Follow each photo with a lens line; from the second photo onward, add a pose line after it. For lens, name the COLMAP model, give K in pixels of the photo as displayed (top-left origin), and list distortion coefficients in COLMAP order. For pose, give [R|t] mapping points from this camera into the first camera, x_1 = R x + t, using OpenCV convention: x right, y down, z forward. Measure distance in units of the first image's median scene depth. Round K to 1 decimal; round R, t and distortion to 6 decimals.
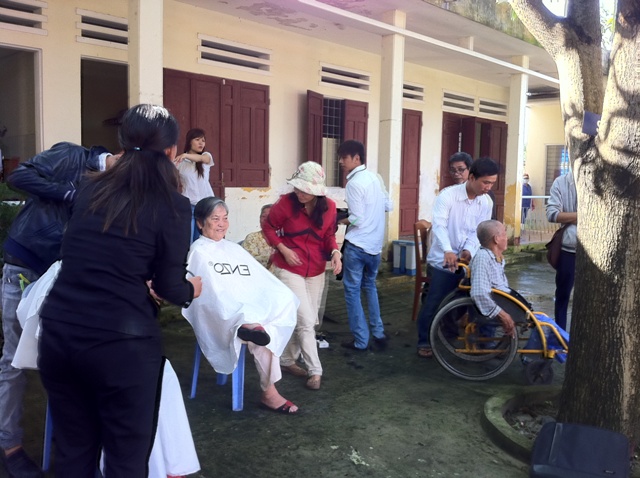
lens RADIAL K [[596.9, 0, 320.0], [0, 596.9, 239.0], [0, 0, 1]] dist [0.091929, -0.214529]
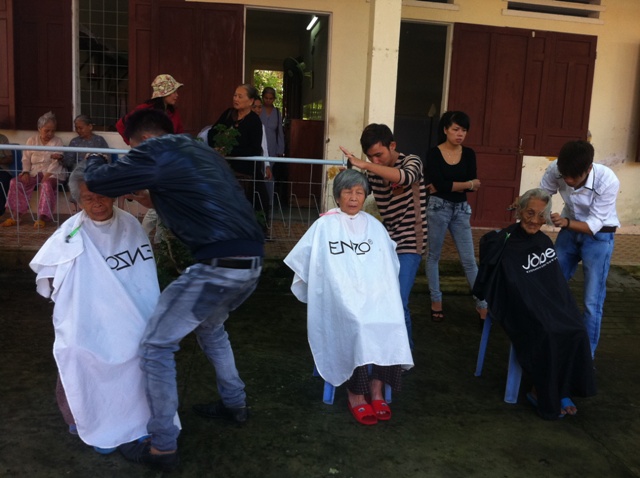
lens RADIAL K [[596.9, 0, 320.0], [0, 596.9, 239.0], [0, 0, 1]] dist [0.091929, -0.214529]
pose [[0.799862, 0.133680, -0.585107, 0.332203], [-0.101915, 0.990974, 0.087088, -0.026107], [0.591468, -0.010028, 0.806266, 0.249123]]
